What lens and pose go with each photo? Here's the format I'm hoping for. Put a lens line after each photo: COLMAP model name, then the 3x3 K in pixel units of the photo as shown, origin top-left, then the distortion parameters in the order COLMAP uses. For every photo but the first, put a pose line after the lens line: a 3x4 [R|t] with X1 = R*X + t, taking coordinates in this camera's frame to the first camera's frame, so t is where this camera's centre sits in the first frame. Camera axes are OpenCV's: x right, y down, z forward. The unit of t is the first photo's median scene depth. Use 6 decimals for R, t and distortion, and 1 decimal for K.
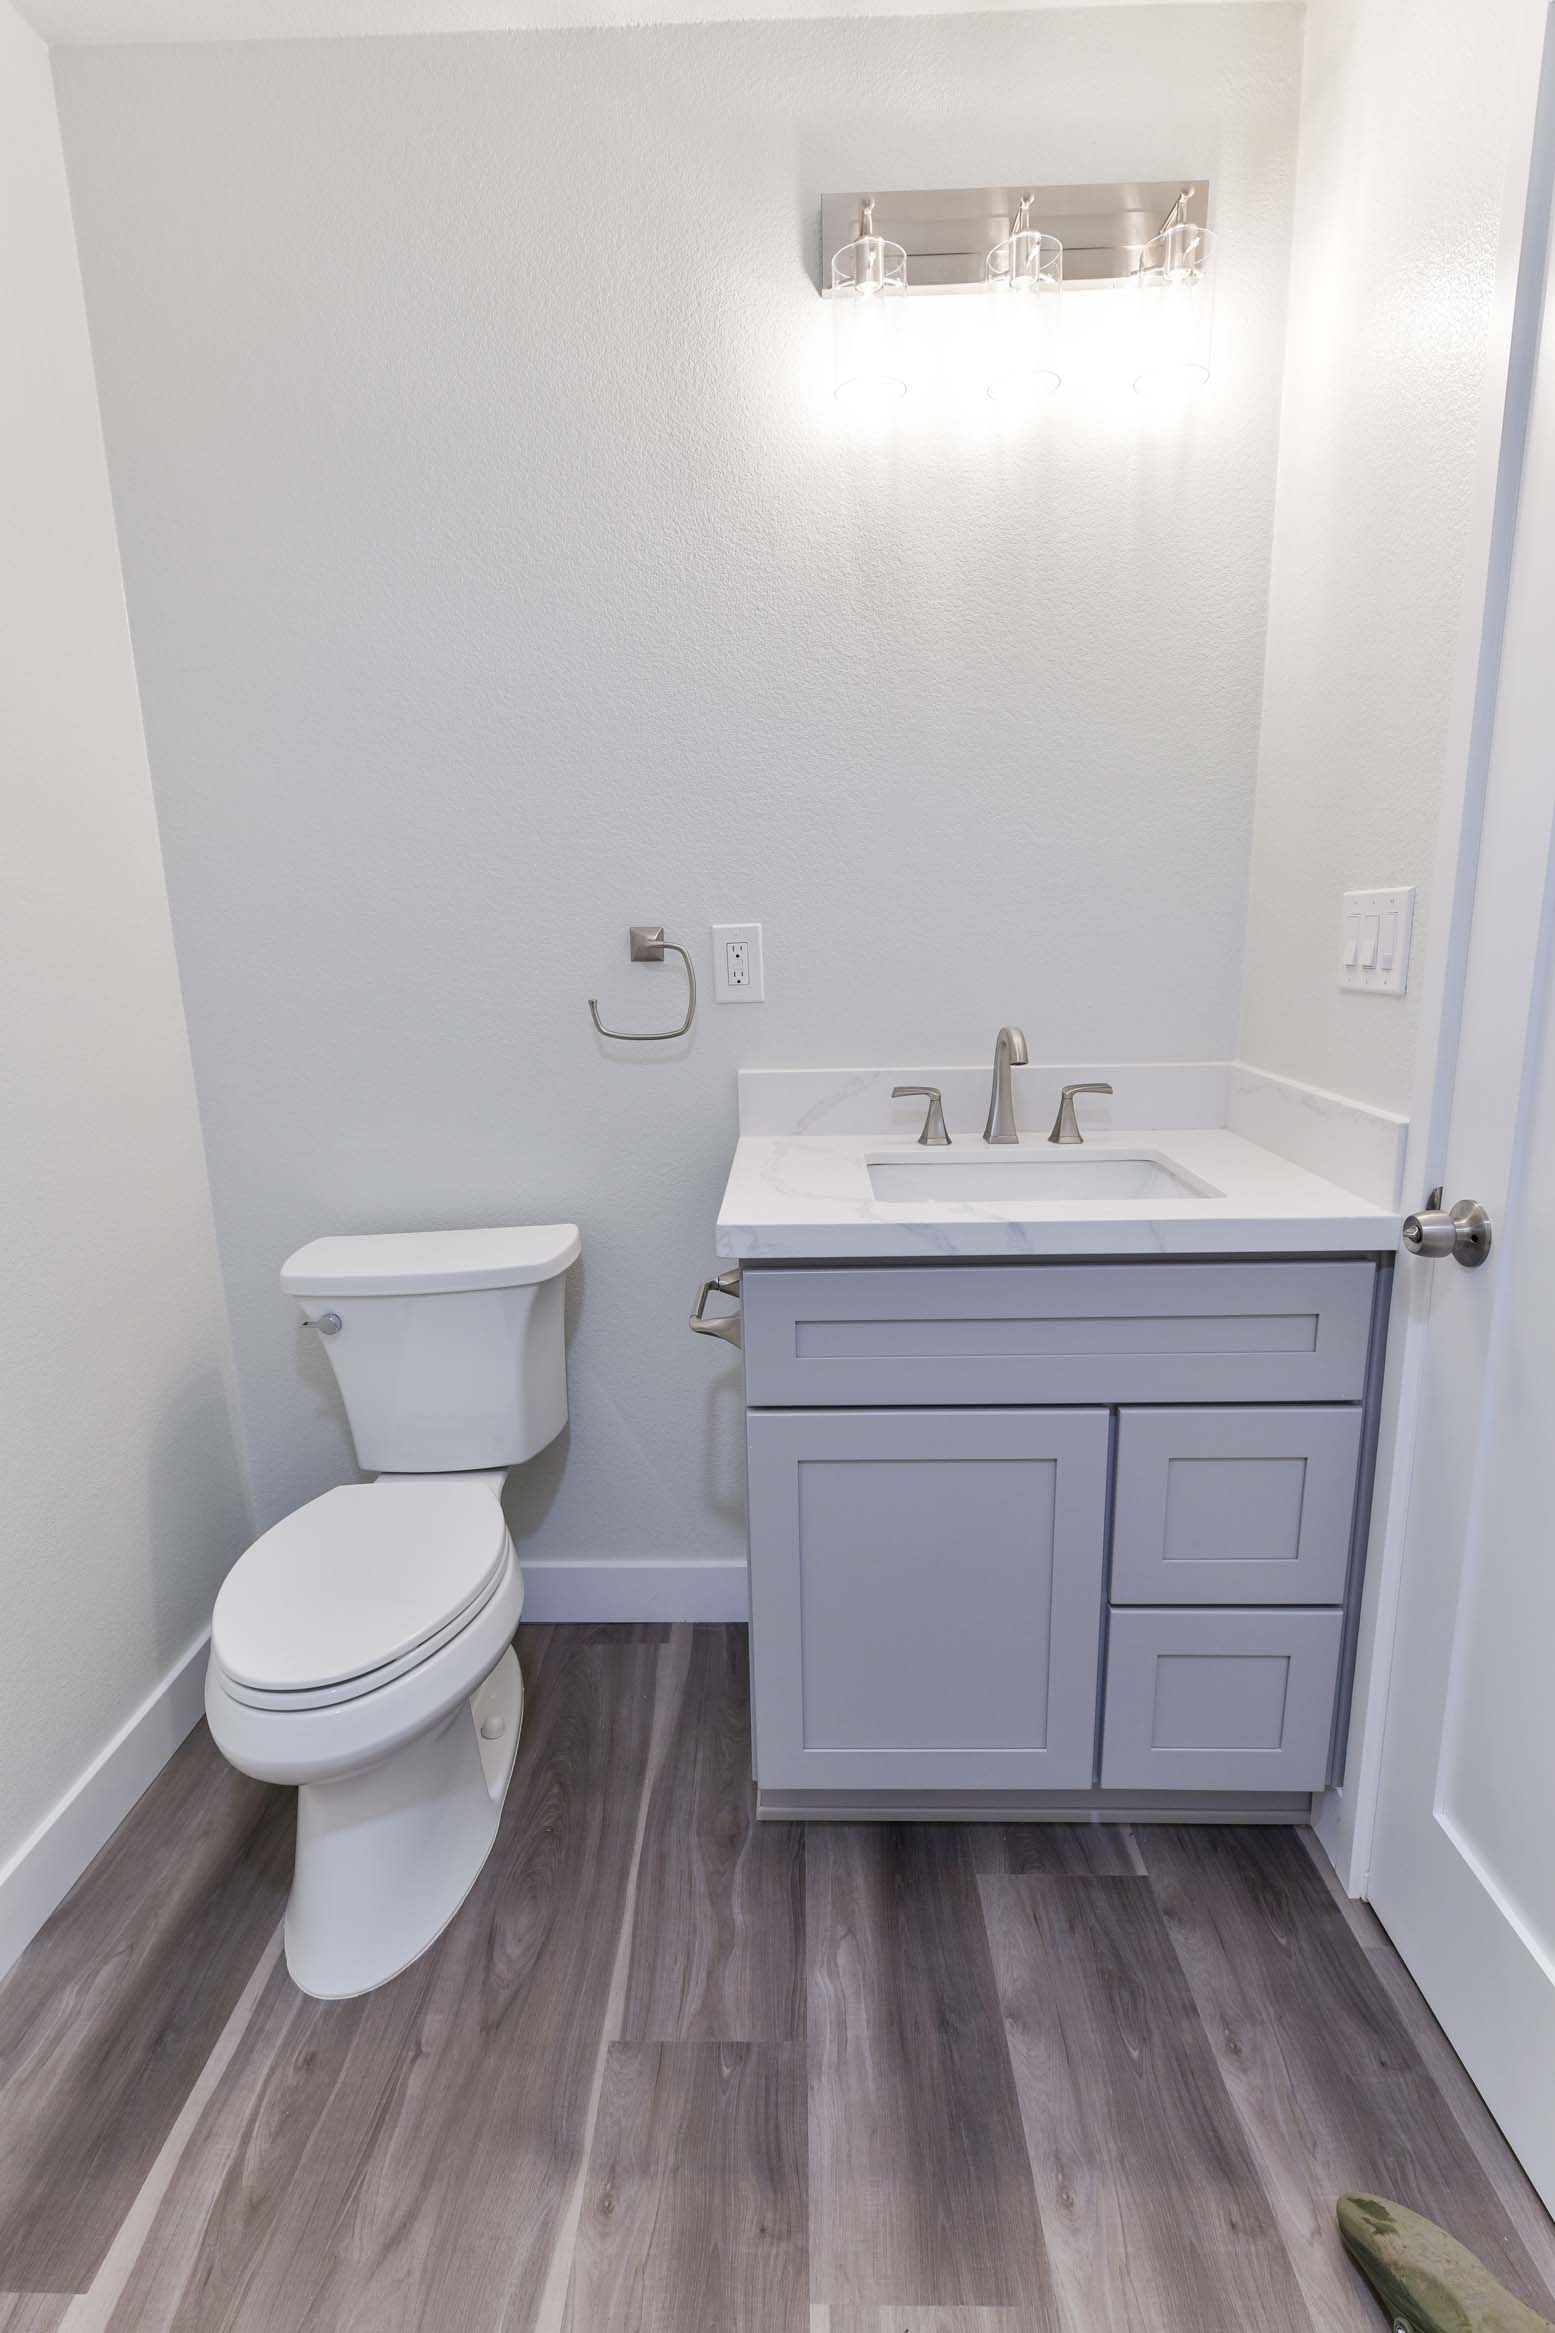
lens RADIAL K [[1080.7, 0, 767.2], [0, 1080.7, 1168.5], [0, 0, 1]] dist [0.000542, -0.003352]
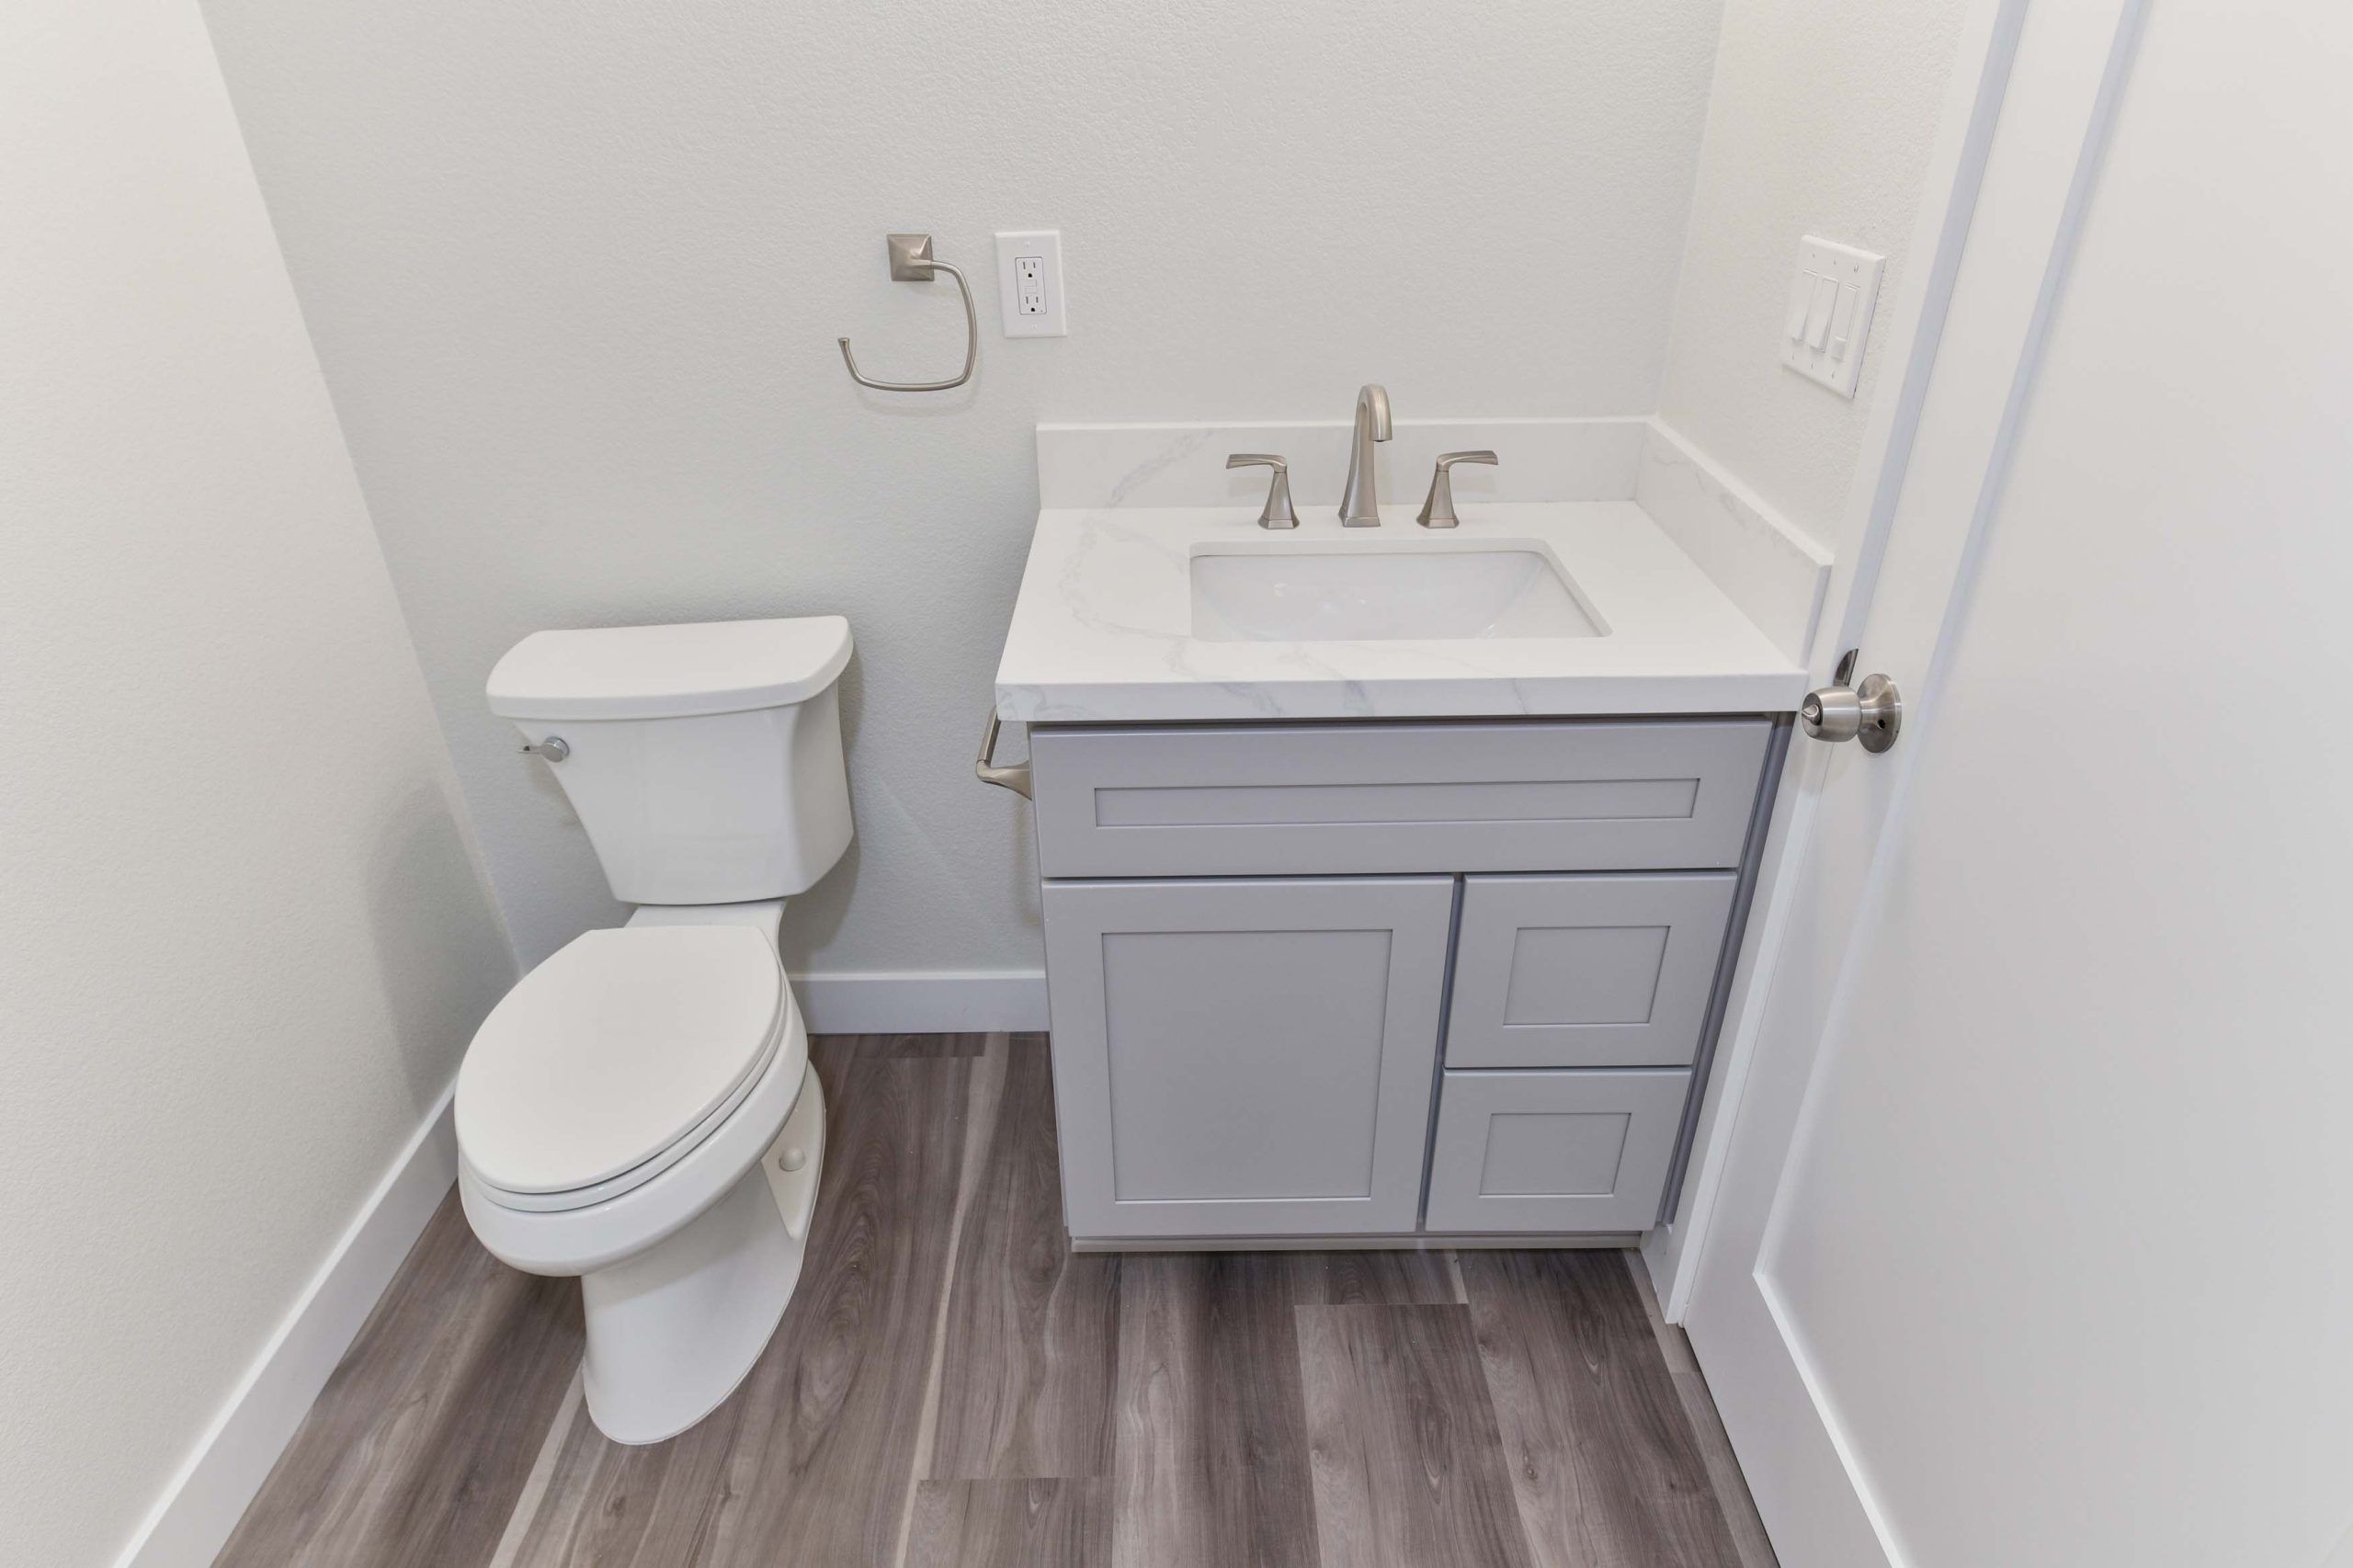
lens RADIAL K [[1267.4, 0, 1164.6], [0, 1267.4, 775.7], [0, 0, 1]] dist [-0.001053, -0.001977]
pose [[0.999454, -0.009048, 0.031773, 0.047669], [-0.000275, 0.959452, 0.281872, -0.143402], [-0.033035, -0.281727, 0.958926, 0.041145]]
